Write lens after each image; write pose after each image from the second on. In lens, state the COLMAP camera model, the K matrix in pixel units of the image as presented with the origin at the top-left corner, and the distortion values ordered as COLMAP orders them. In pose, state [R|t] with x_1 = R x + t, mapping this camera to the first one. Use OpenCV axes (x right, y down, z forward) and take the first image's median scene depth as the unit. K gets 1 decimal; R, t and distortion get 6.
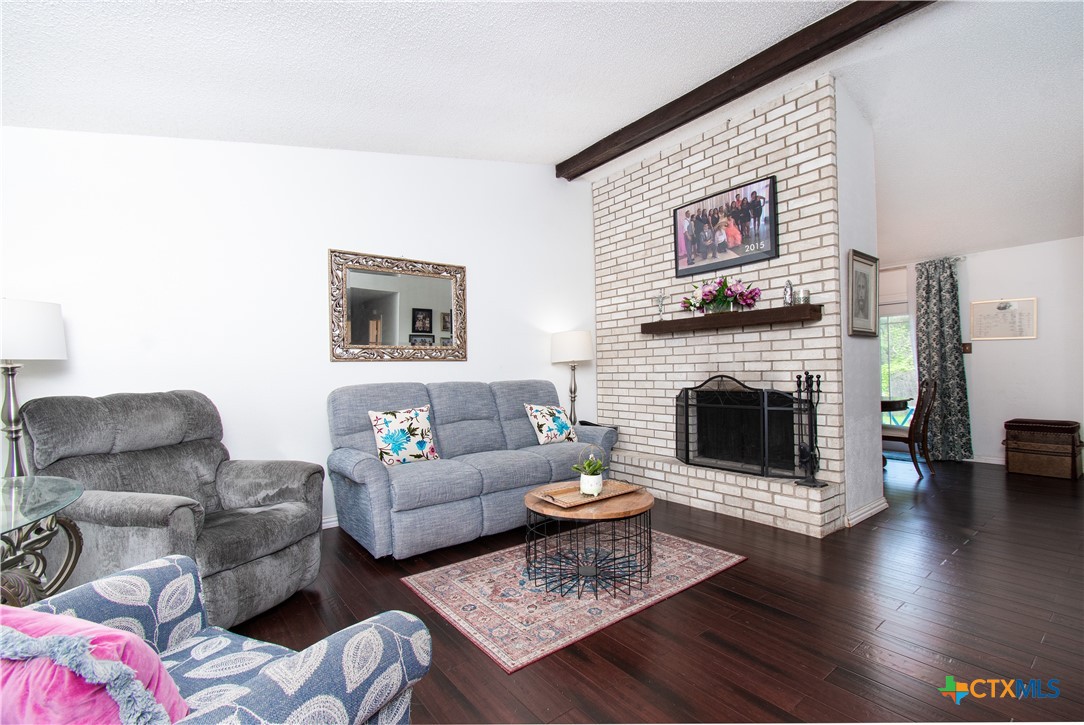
lens RADIAL K [[481.6, 0, 542.6], [0, 481.6, 368.2], [0, 0, 1]] dist [0.002819, -0.000350]
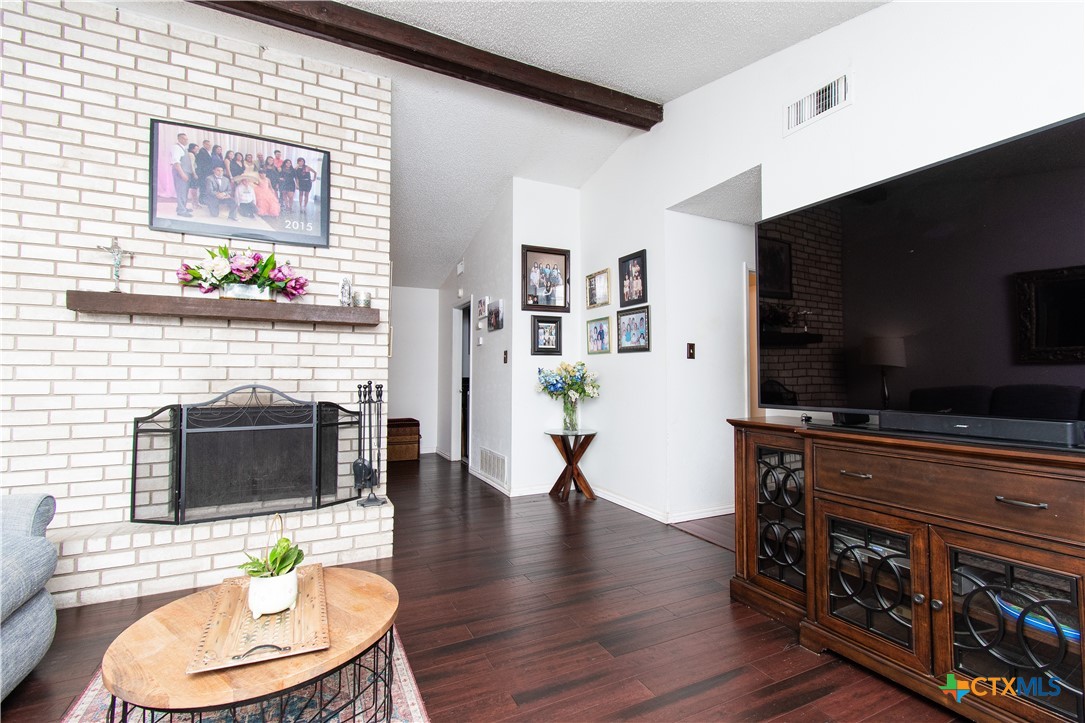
lens RADIAL K [[486.9, 0, 541.6], [0, 486.9, 365.3], [0, 0, 1]] dist [0.000871, 0.000675]
pose [[0.198093, 0.039981, 0.979367, -0.261222], [-0.012327, 0.999190, -0.038297, 0.007600], [-0.980106, -0.004487, 0.198426, 0.426597]]
